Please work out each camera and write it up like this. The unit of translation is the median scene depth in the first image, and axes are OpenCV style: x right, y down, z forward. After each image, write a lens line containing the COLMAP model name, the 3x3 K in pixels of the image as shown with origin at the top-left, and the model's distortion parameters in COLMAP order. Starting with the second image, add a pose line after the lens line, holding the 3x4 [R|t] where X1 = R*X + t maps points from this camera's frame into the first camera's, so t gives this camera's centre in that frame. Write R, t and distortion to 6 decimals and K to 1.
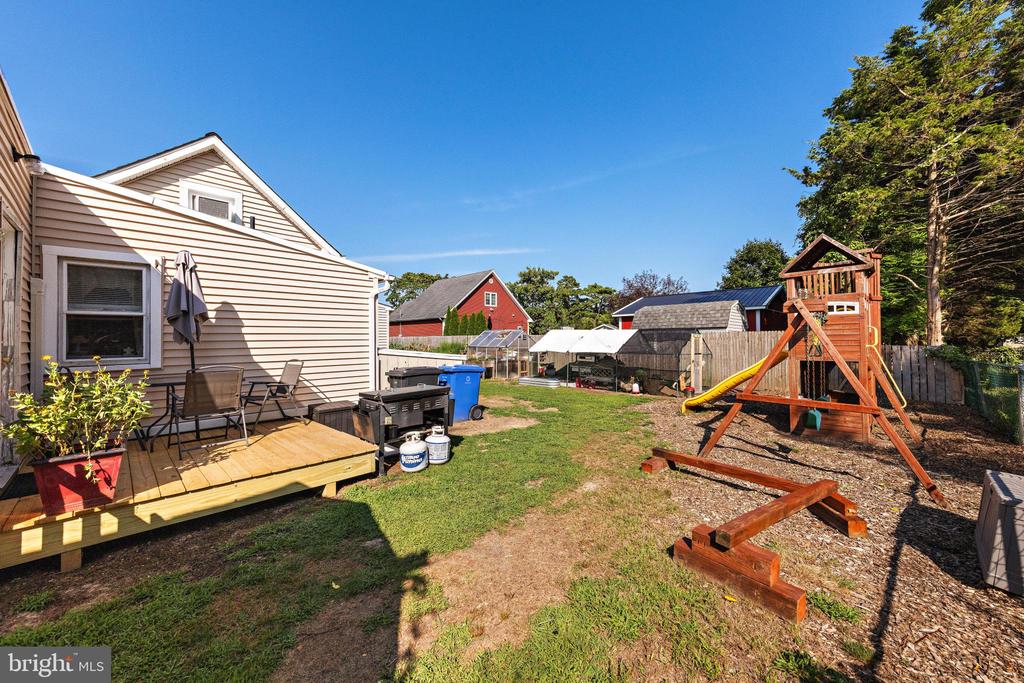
lens RADIAL K [[379.3, 0, 517.0], [0, 379.3, 337.4], [0, 0, 1]] dist [0.001406, 0.000063]
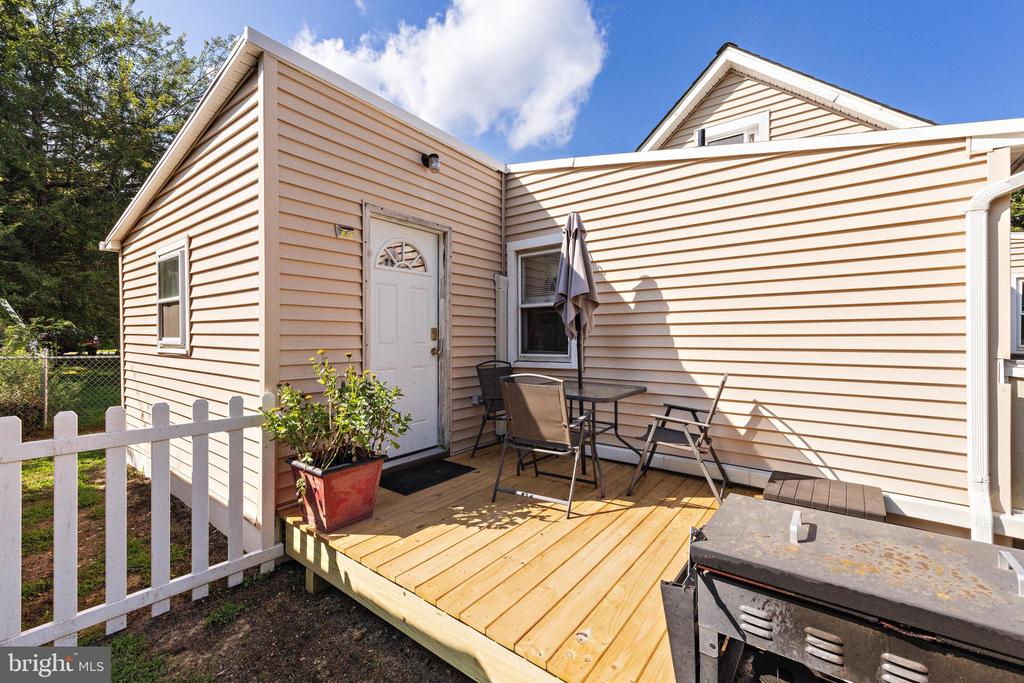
lens RADIAL K [[420.5, 0, 520.4], [0, 420.5, 338.0], [0, 0, 1]] dist [0.010784, -0.000230]
pose [[0.118579, 0.010652, -0.992887, -0.067525], [0.001478, 0.999939, 0.010904, 0.004703], [0.992944, -0.002760, 0.118556, 0.691880]]
